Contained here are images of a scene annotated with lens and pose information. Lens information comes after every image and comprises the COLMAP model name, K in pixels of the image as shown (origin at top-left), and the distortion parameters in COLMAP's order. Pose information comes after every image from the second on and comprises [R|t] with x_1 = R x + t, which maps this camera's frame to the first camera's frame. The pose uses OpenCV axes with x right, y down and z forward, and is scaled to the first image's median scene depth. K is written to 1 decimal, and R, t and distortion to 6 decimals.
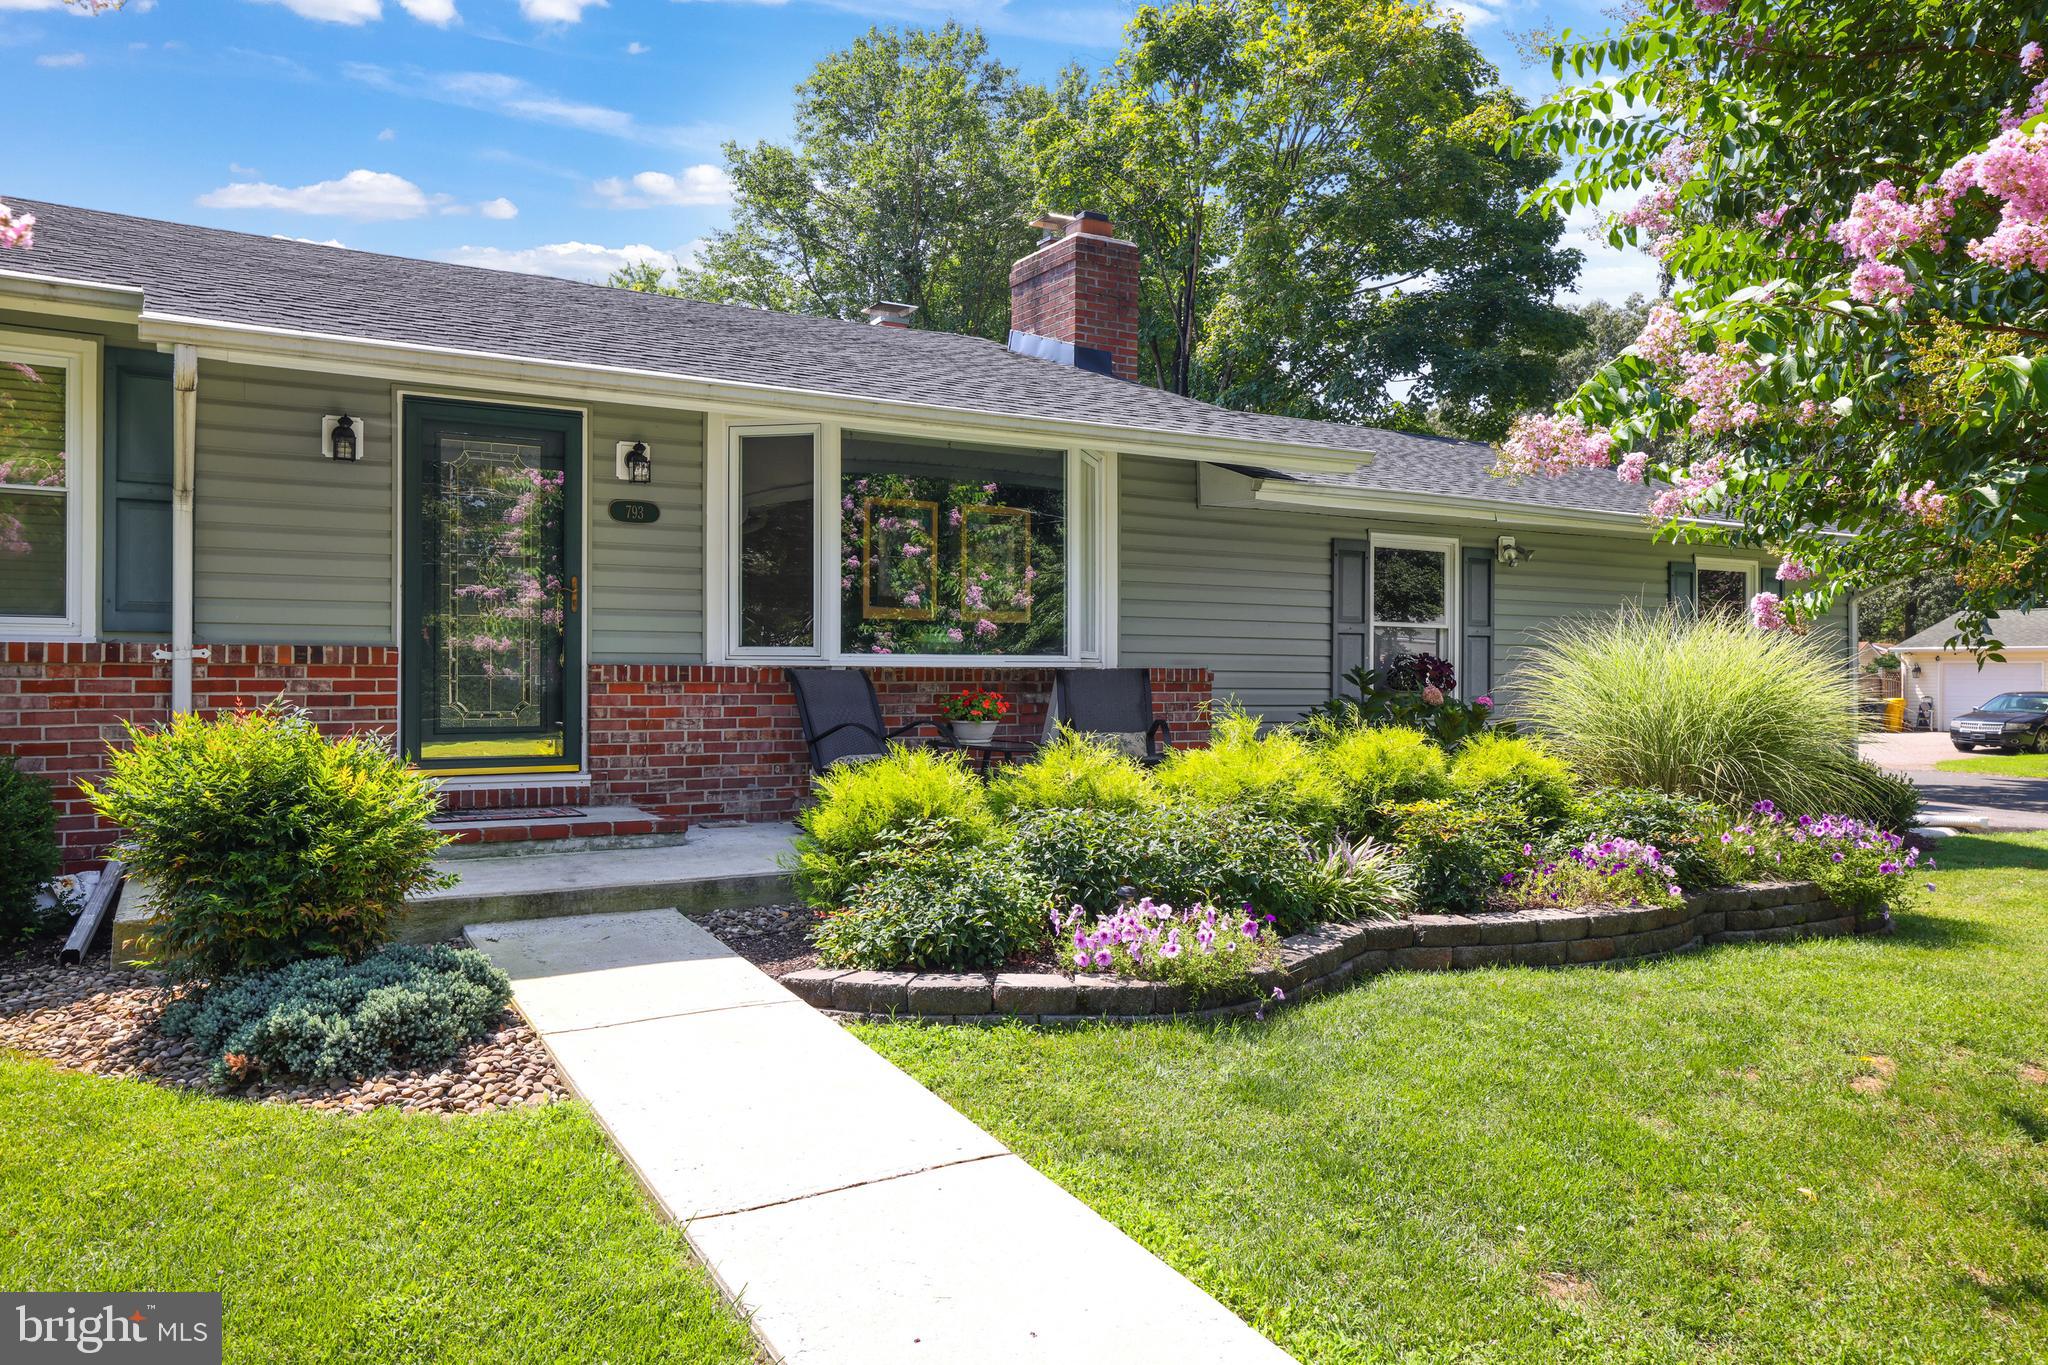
lens RADIAL K [[1413.4, 0, 1016.6], [0, 1413.4, 672.3], [0, 0, 1]] dist [0.021682, 0.004047]
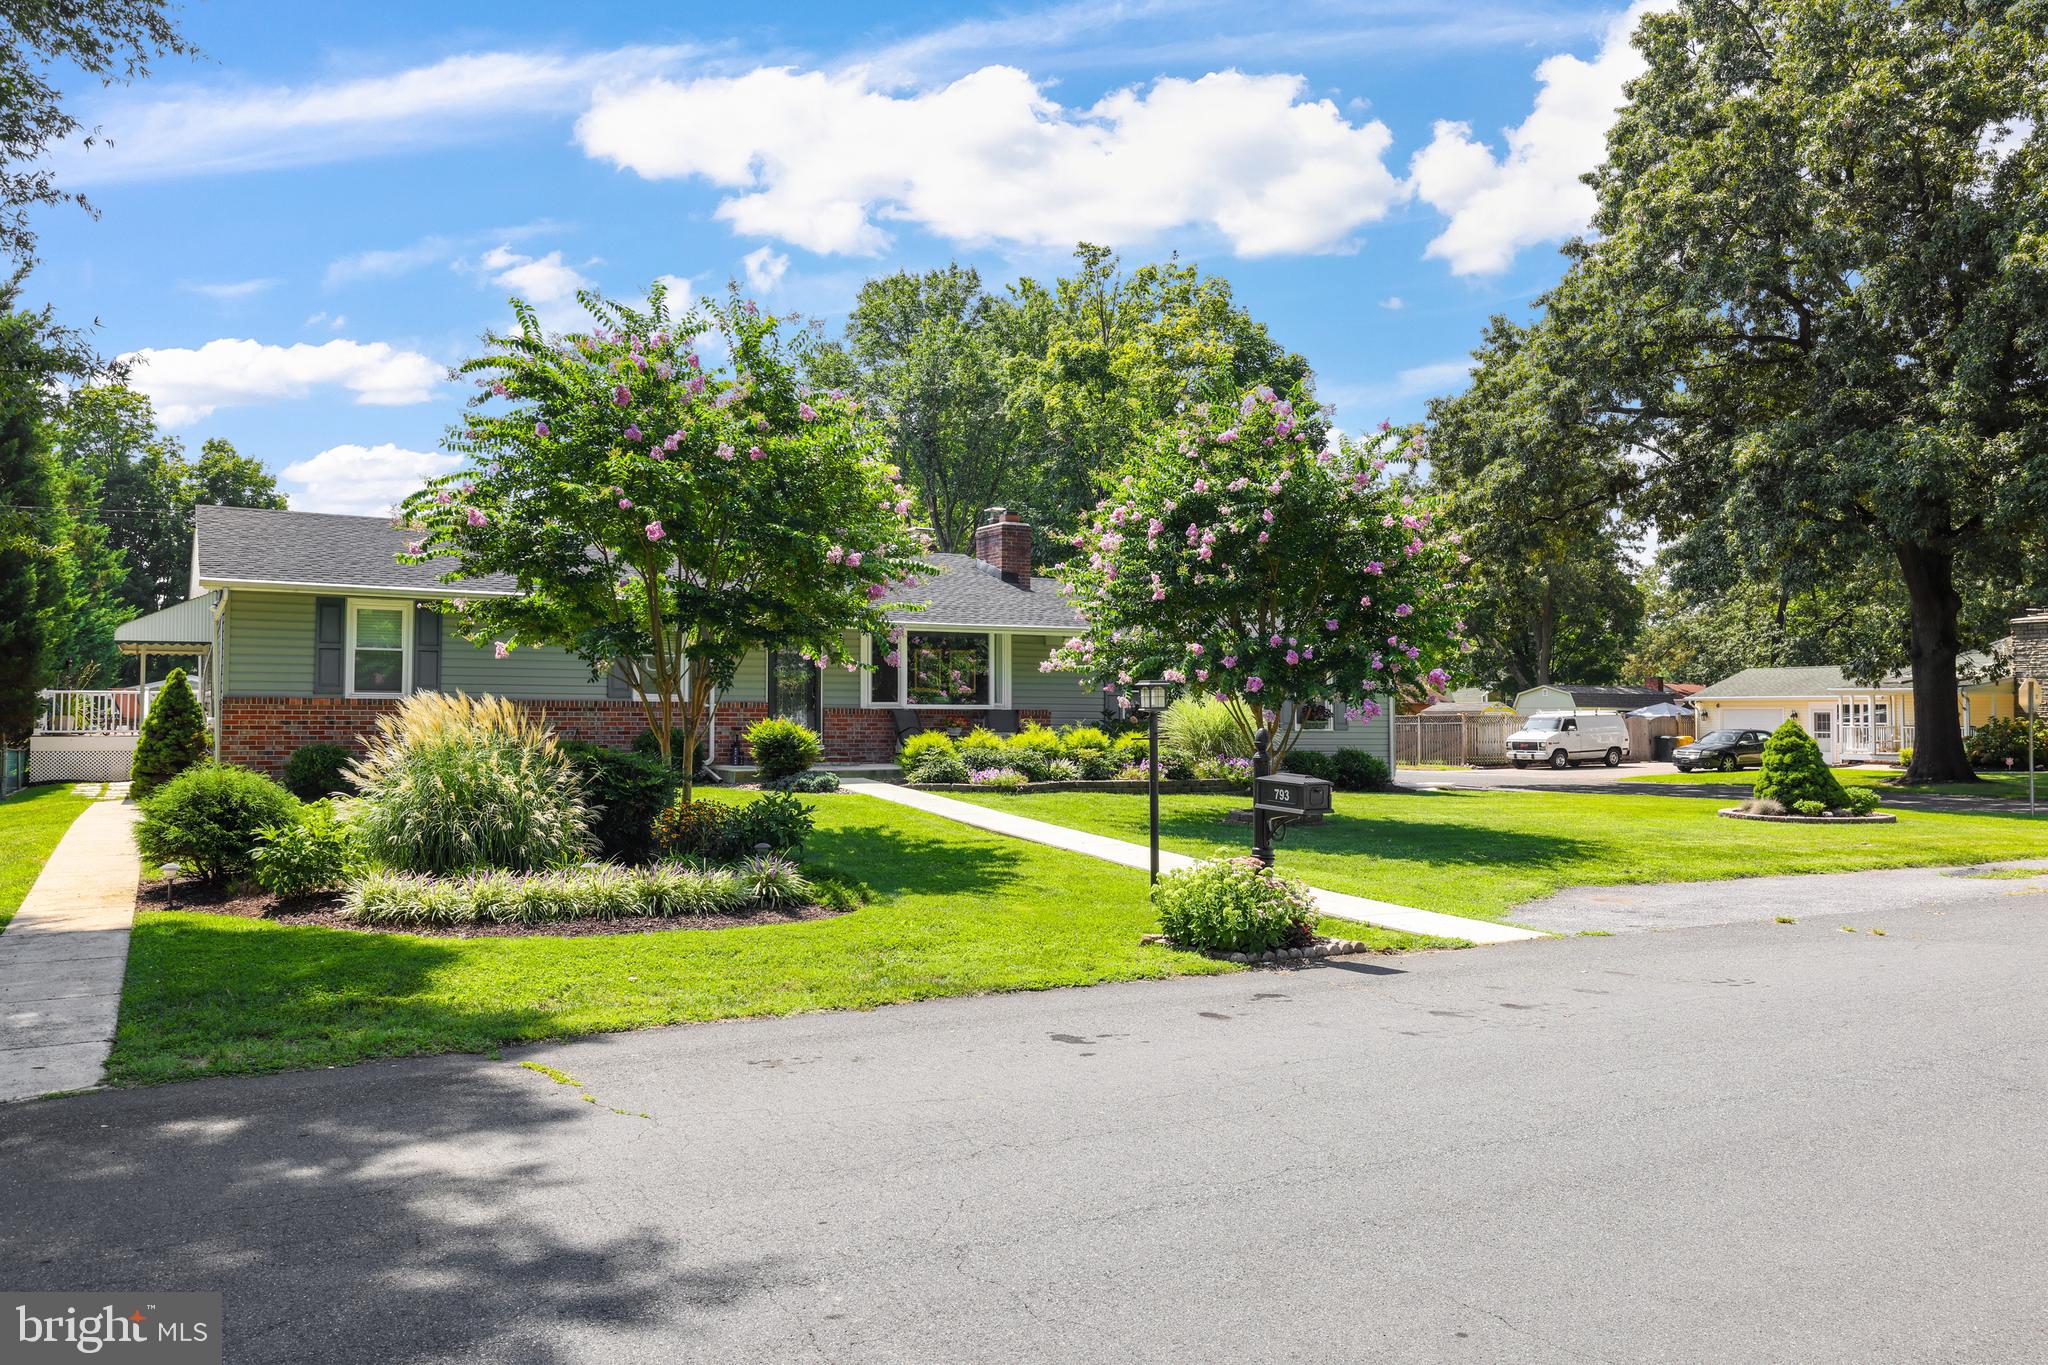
lens RADIAL K [[1492.8, 0, 1008.4], [0, 1492.8, 725.8], [0, 0, 1]] dist [0.041592, -0.005126]
pose [[0.999742, -0.001281, -0.022686, 0.166158], [0.001345, 0.999995, 0.002801, 0.024493], [0.022683, -0.002831, 0.999739, -2.248537]]
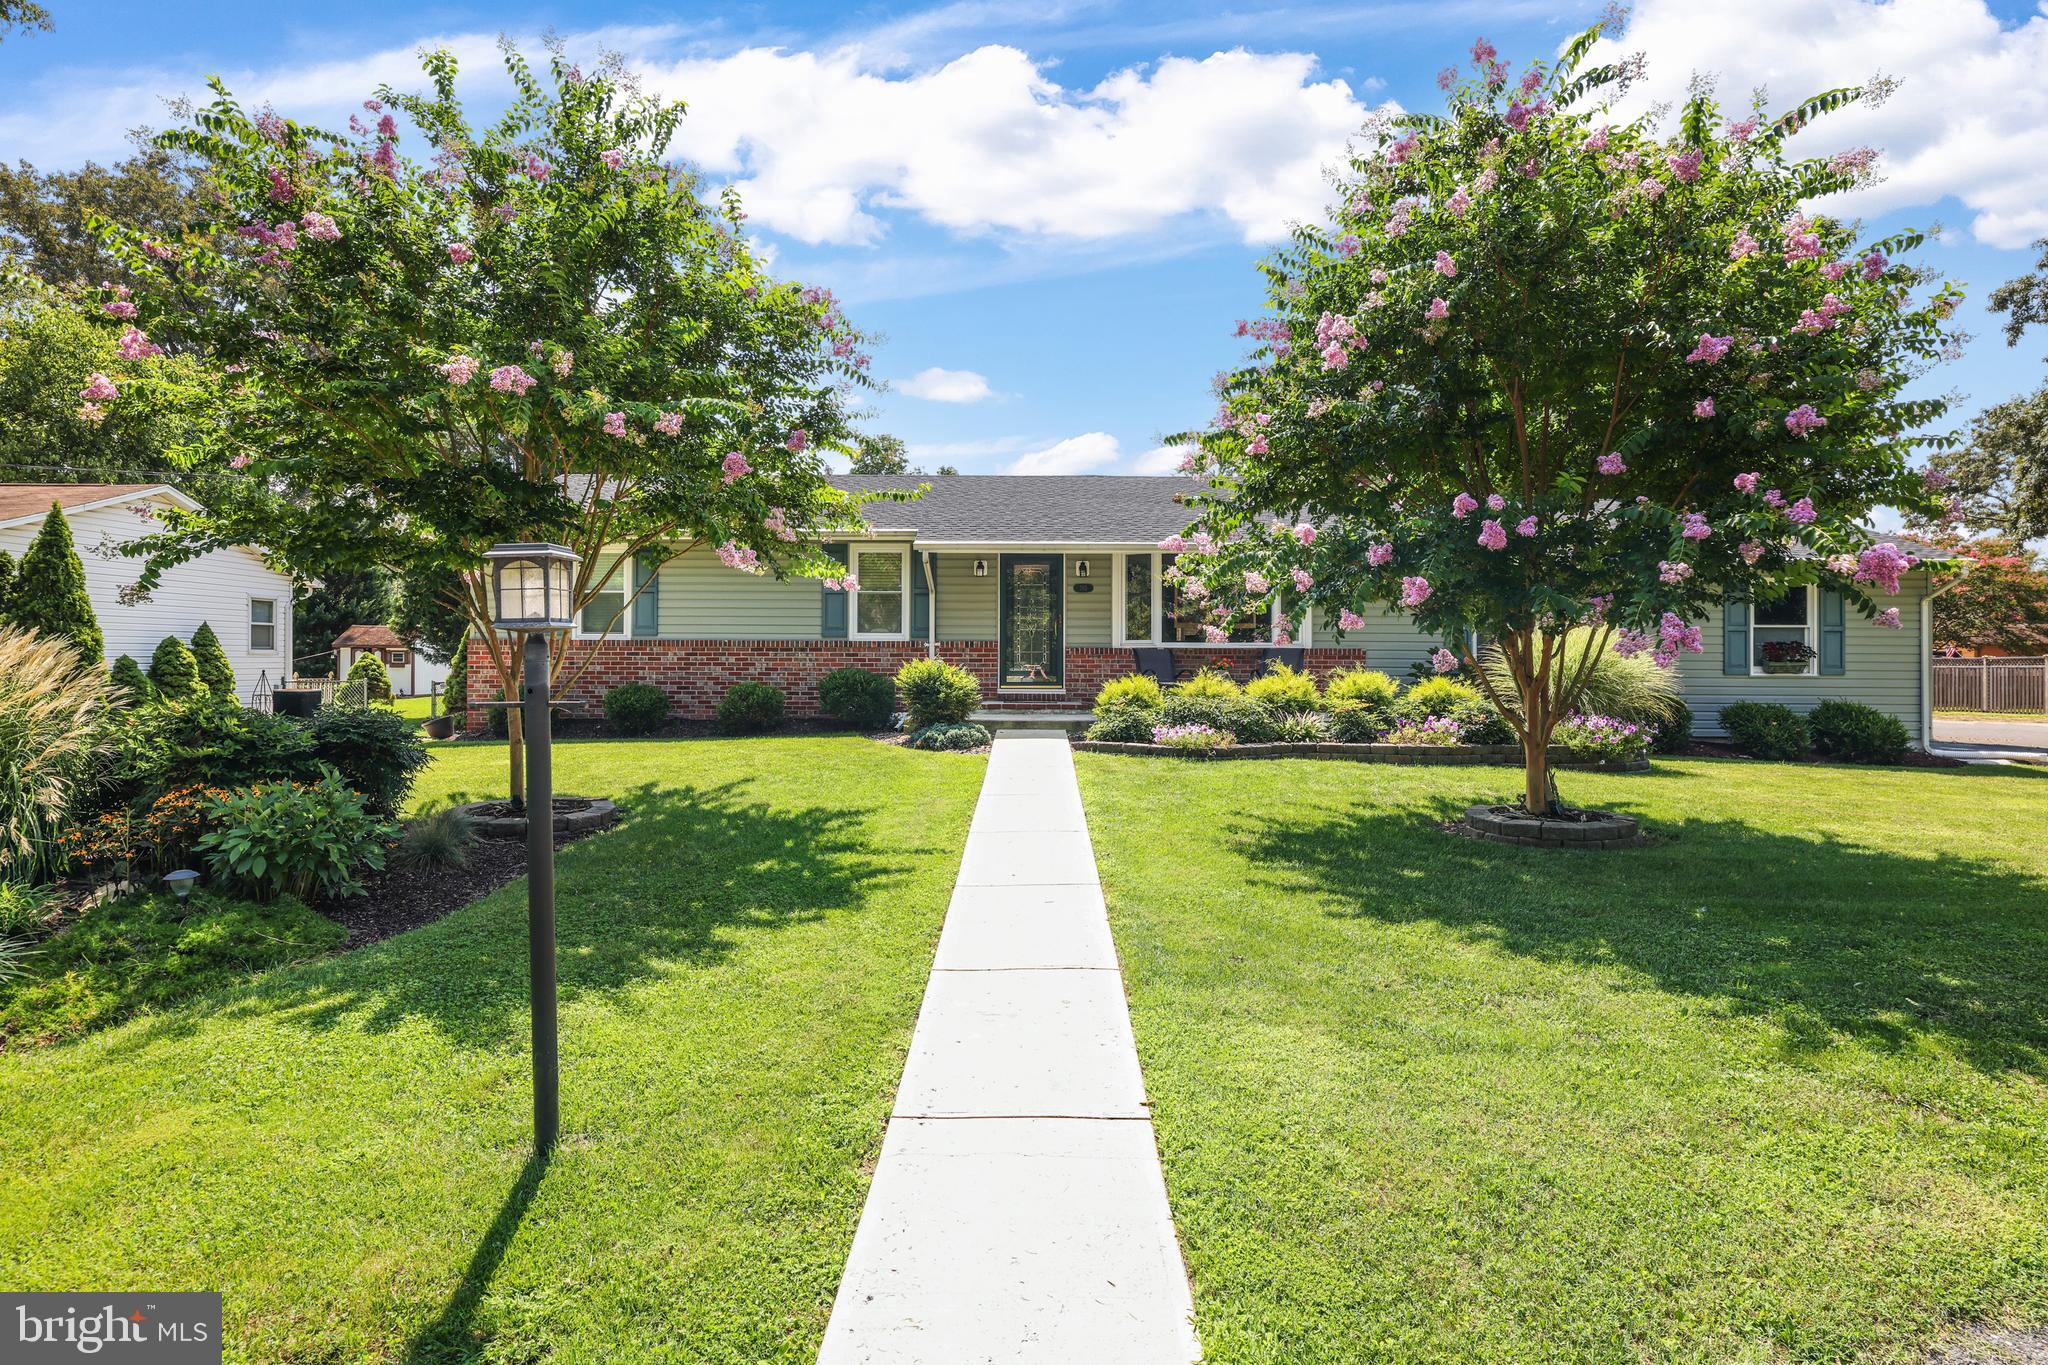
lens RADIAL K [[1086.3, 0, 1031.2], [0, 1086.3, 686.9], [0, 0, 1]] dist [-0.001536, 0.002232]
pose [[0.865199, 0.009881, -0.501331, 0.686328], [0.000115, 0.999802, 0.019904, 0.028907], [0.501429, -0.017278, 0.865026, -0.812331]]
